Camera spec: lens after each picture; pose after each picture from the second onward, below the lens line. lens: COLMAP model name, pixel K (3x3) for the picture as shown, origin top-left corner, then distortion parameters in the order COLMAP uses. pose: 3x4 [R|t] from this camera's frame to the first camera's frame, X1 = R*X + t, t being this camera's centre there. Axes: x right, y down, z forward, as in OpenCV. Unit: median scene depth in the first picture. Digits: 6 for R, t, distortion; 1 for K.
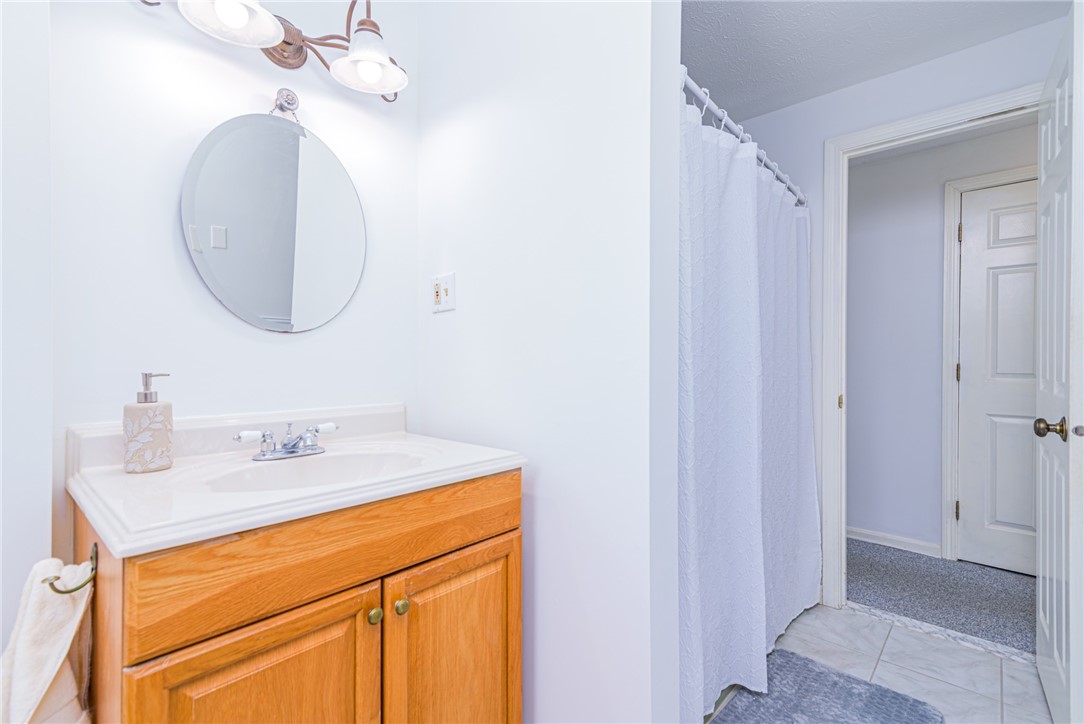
lens RADIAL K [[496.9, 0, 546.0], [0, 496.9, 366.5], [0, 0, 1]] dist [0.017094, -0.001075]
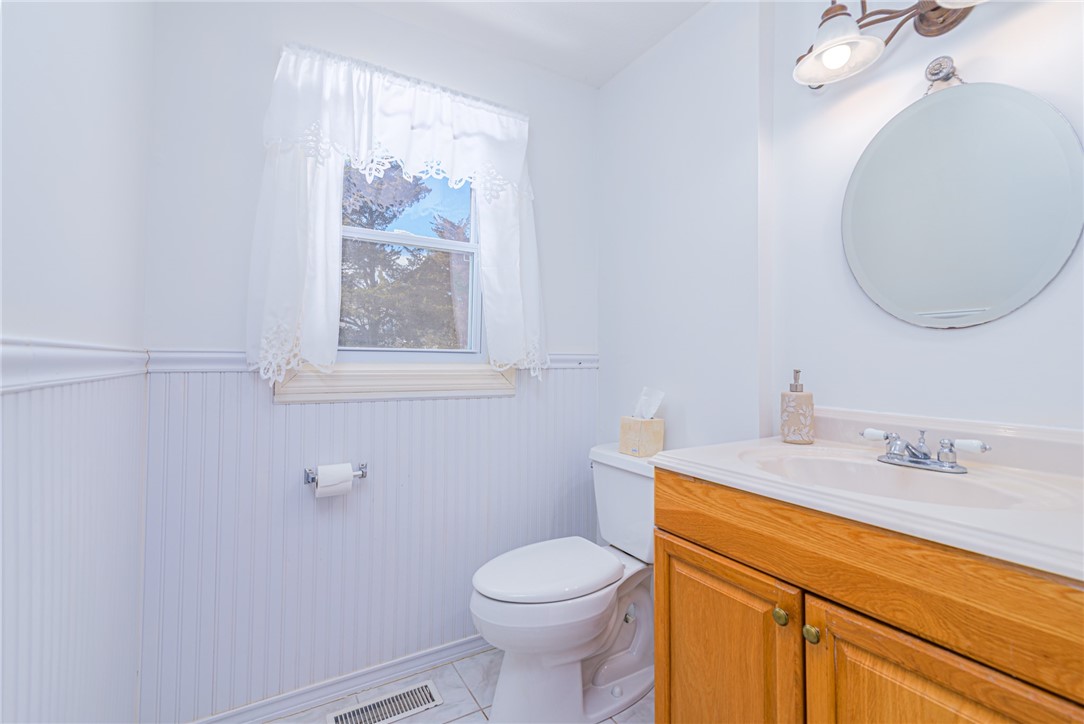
lens RADIAL K [[496.9, 0, 546.0], [0, 496.9, 366.5], [0, 0, 1]] dist [0.017094, -0.001075]
pose [[-0.299210, 0.007216, -0.954160, 0.692489], [-0.018568, 0.999738, 0.013383, -0.000756], [0.954007, 0.021721, -0.298997, 0.788929]]
